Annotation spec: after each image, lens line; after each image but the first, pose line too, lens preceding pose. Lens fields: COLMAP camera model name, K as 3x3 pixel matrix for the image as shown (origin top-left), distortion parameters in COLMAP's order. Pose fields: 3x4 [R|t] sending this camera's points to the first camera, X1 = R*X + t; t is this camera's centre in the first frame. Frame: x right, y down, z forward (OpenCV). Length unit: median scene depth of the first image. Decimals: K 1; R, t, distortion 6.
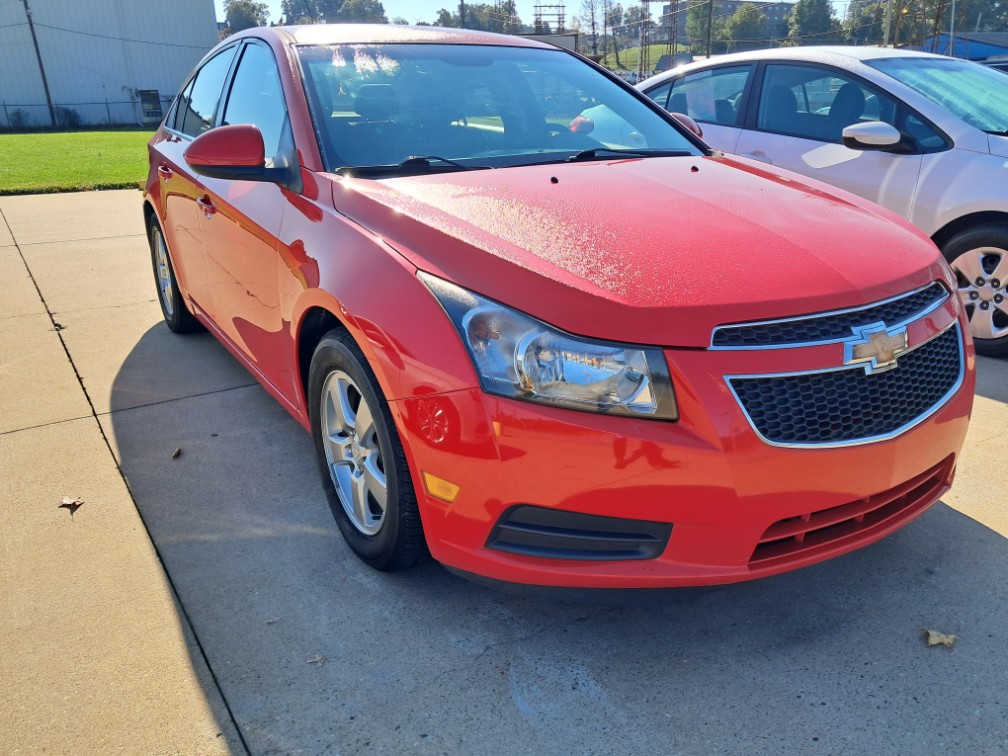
lens RADIAL K [[805.7, 0, 504.7], [0, 805.7, 378.1], [0, 0, 1]] dist [0.053686, -0.022989]
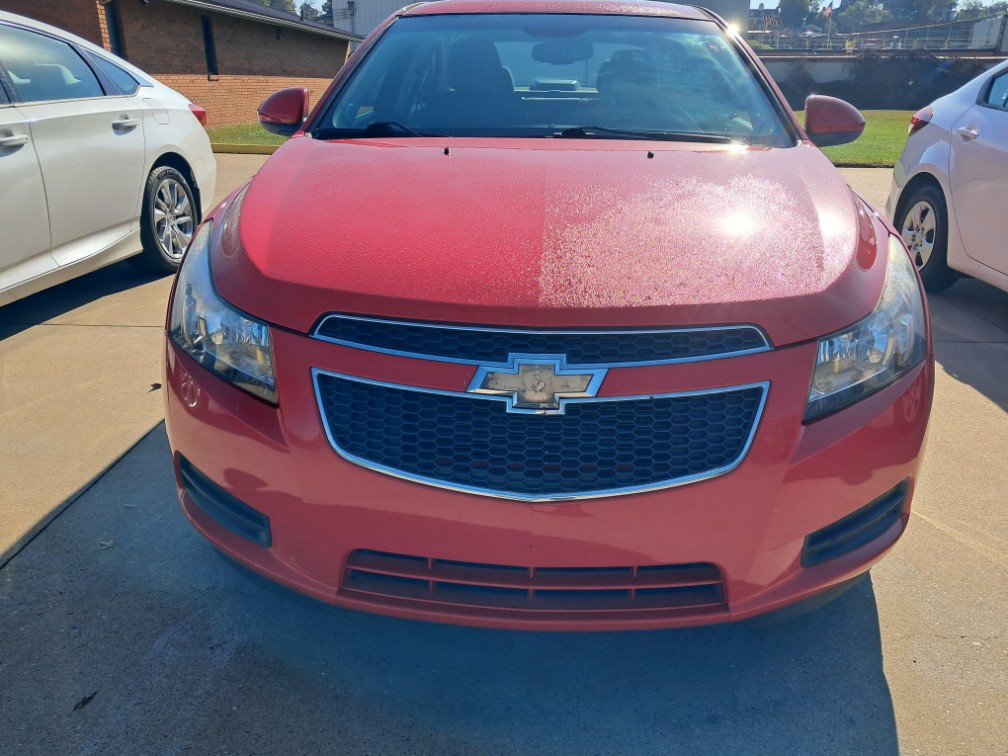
lens RADIAL K [[805.7, 0, 504.4], [0, 805.7, 377.4], [0, 0, 1]] dist [0.053686, -0.022989]
pose [[0.818094, 0.217750, -0.532266, 0.867893], [-0.209944, 0.974748, 0.076085, -0.099331], [0.535393, 0.049502, 0.843151, 0.339893]]
